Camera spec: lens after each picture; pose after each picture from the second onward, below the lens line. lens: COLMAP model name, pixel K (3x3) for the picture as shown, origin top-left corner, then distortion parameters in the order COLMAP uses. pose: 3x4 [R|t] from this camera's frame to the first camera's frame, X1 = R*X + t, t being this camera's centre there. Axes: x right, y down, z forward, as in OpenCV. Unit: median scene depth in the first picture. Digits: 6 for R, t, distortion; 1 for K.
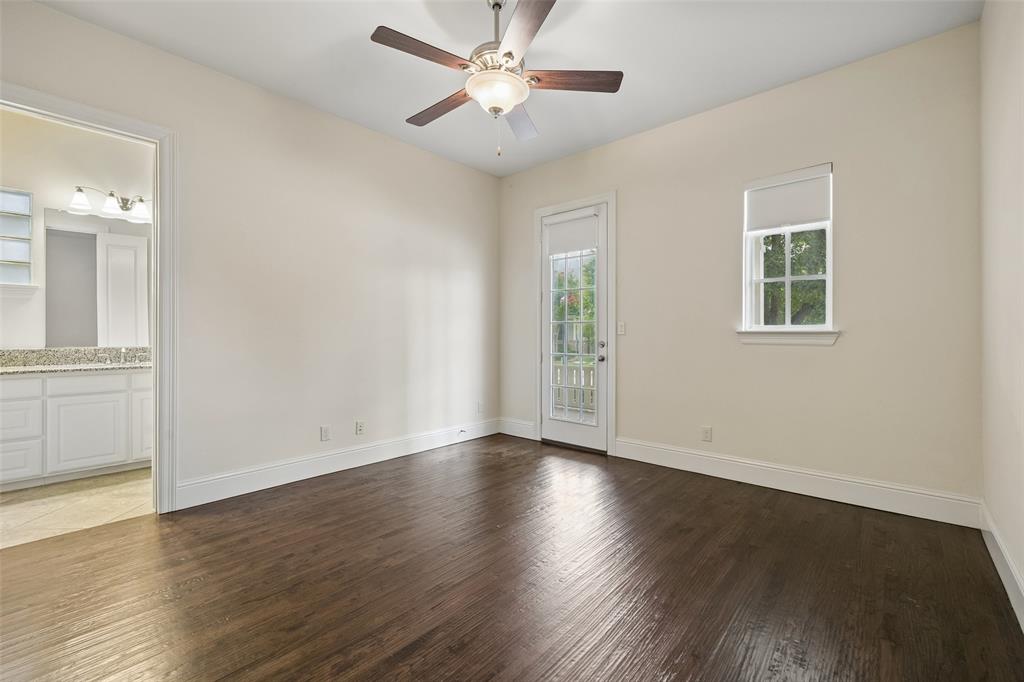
lens RADIAL K [[436.4, 0, 508.2], [0, 436.4, 339.3], [0, 0, 1]] dist [-0.022700, 0.000001]
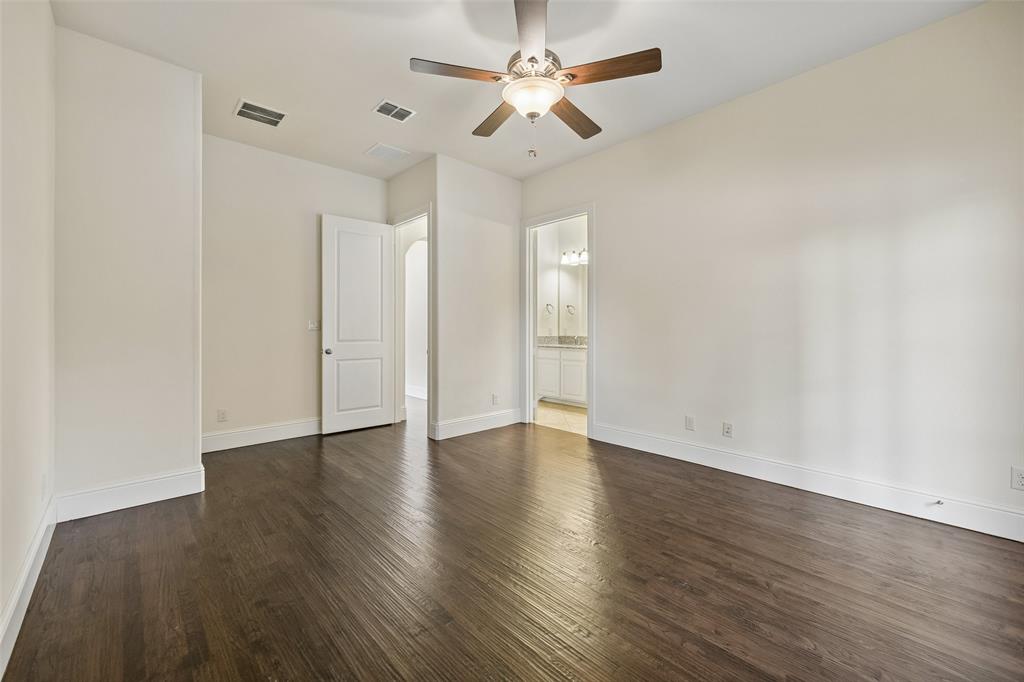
lens RADIAL K [[410.0, 0, 511.2], [0, 410.0, 328.2], [0, 0, 1]] dist [0.001314, 0.000372]
pose [[-0.086574, 0.002409, -0.996242, 0.723451], [-0.008071, 0.999963, 0.003119, -0.015962], [0.996213, 0.008311, -0.086552, 0.772005]]
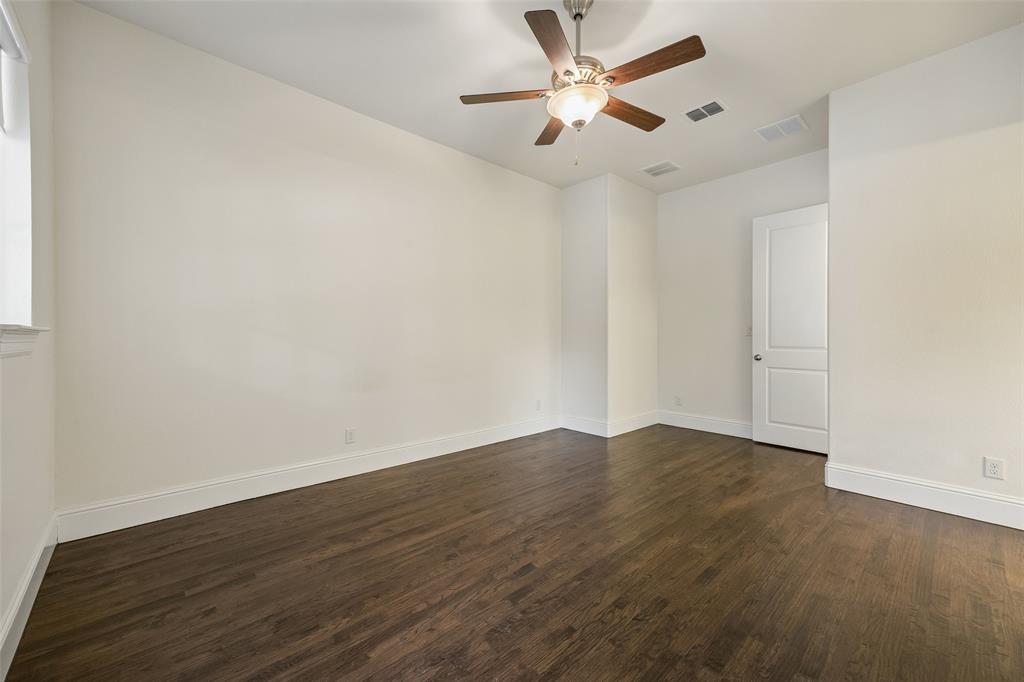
lens RADIAL K [[410.0, 0, 511.2], [0, 410.0, 328.2], [0, 0, 1]] dist [0.001314, 0.000372]
pose [[-0.994914, 0.002038, 0.100710, 0.033193], [0.001228, 0.999966, -0.008105, -0.013914], [-0.100723, -0.007940, -0.994883, 1.502979]]
